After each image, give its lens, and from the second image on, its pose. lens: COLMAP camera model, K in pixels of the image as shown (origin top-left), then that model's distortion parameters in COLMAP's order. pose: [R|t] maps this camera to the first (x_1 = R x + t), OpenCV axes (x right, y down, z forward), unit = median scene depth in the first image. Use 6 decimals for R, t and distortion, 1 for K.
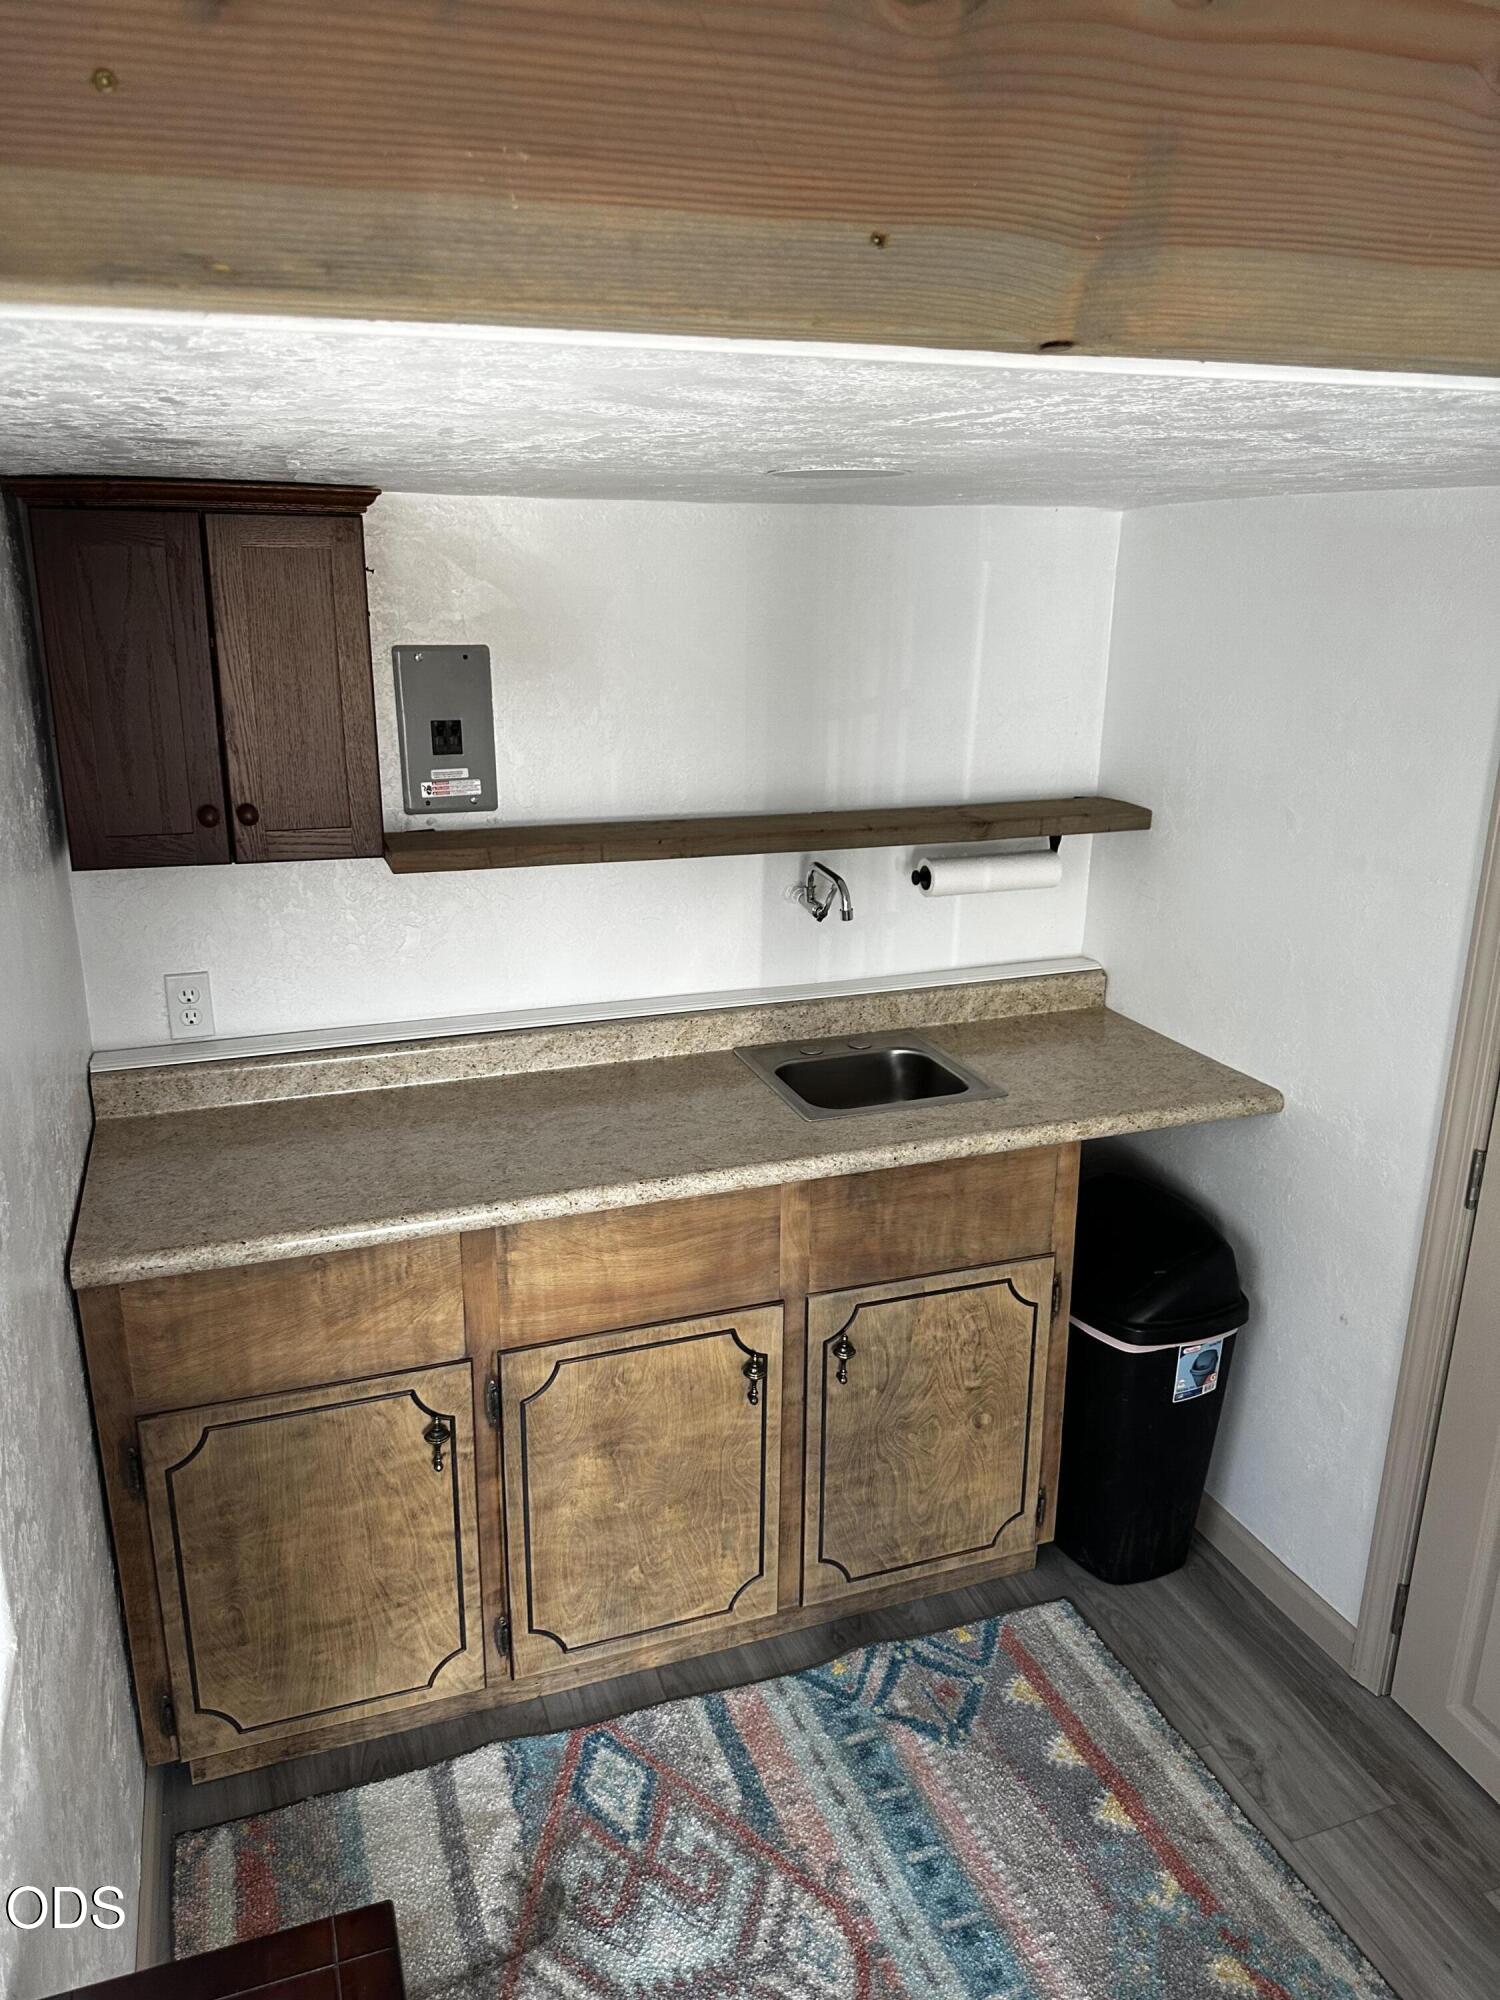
lens RADIAL K [[1423.7, 0, 750.8], [0, 1423.7, 986.7], [0, 0, 1]] dist [0.040092, -0.051033]
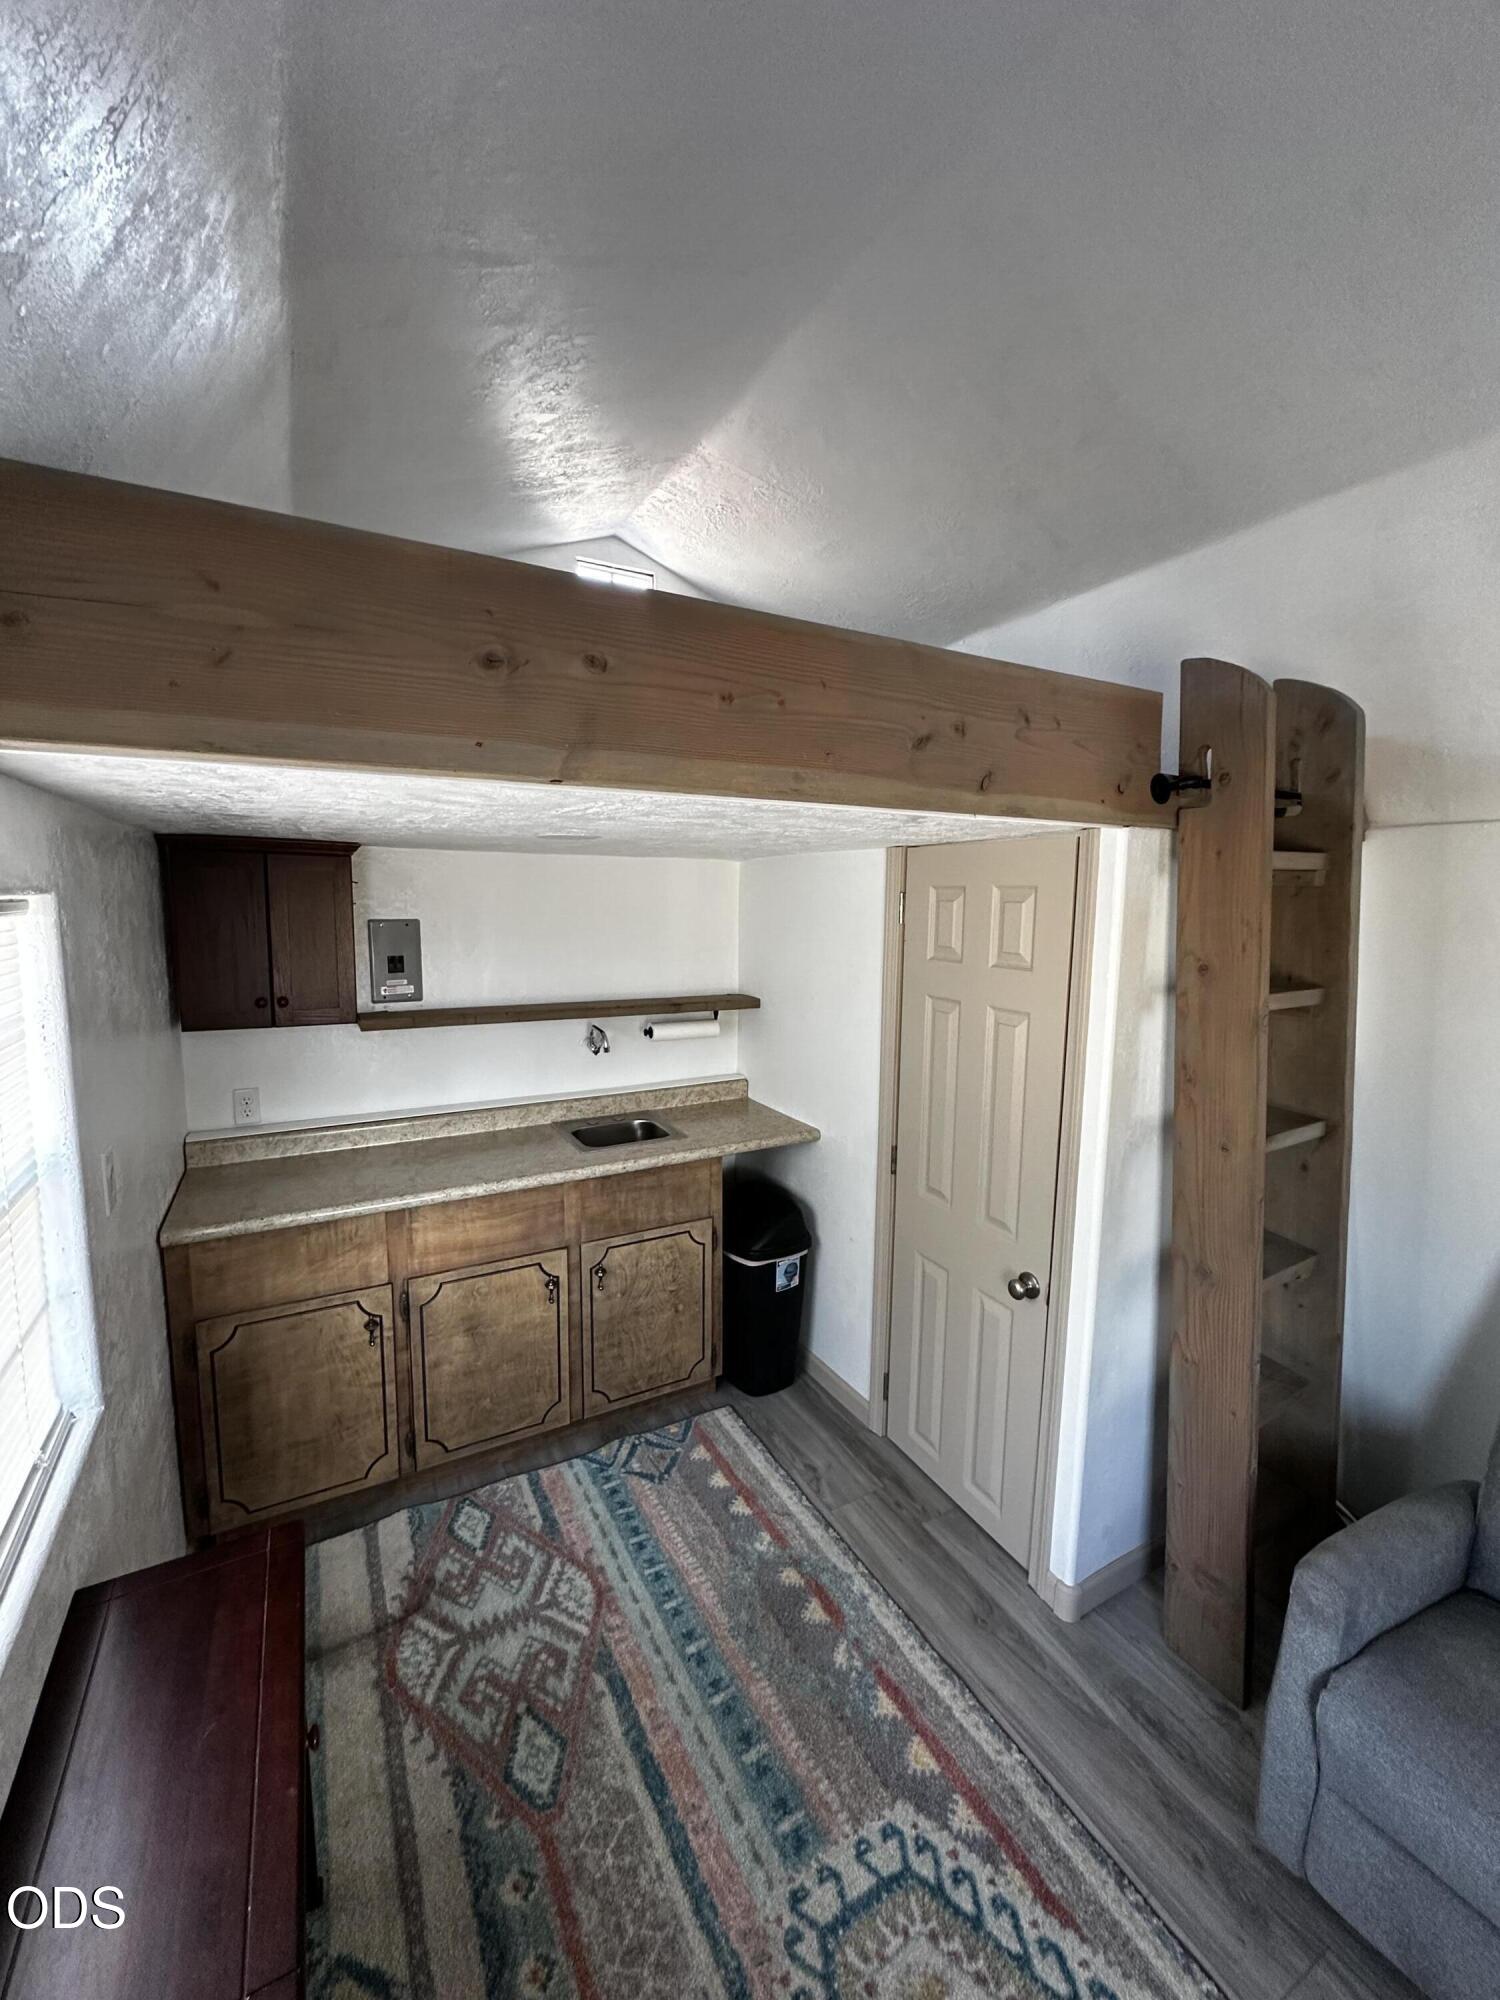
lens RADIAL K [[802.6, 0, 765.0], [0, 802.6, 991.6], [0, 0, 1]] dist [-0.007981, 0.002993]
pose [[0.986253, -0.014495, 0.164604, 0.115310], [0.042861, 0.984492, -0.170115, 0.077828], [-0.159586, 0.174831, 0.971579, -0.165964]]
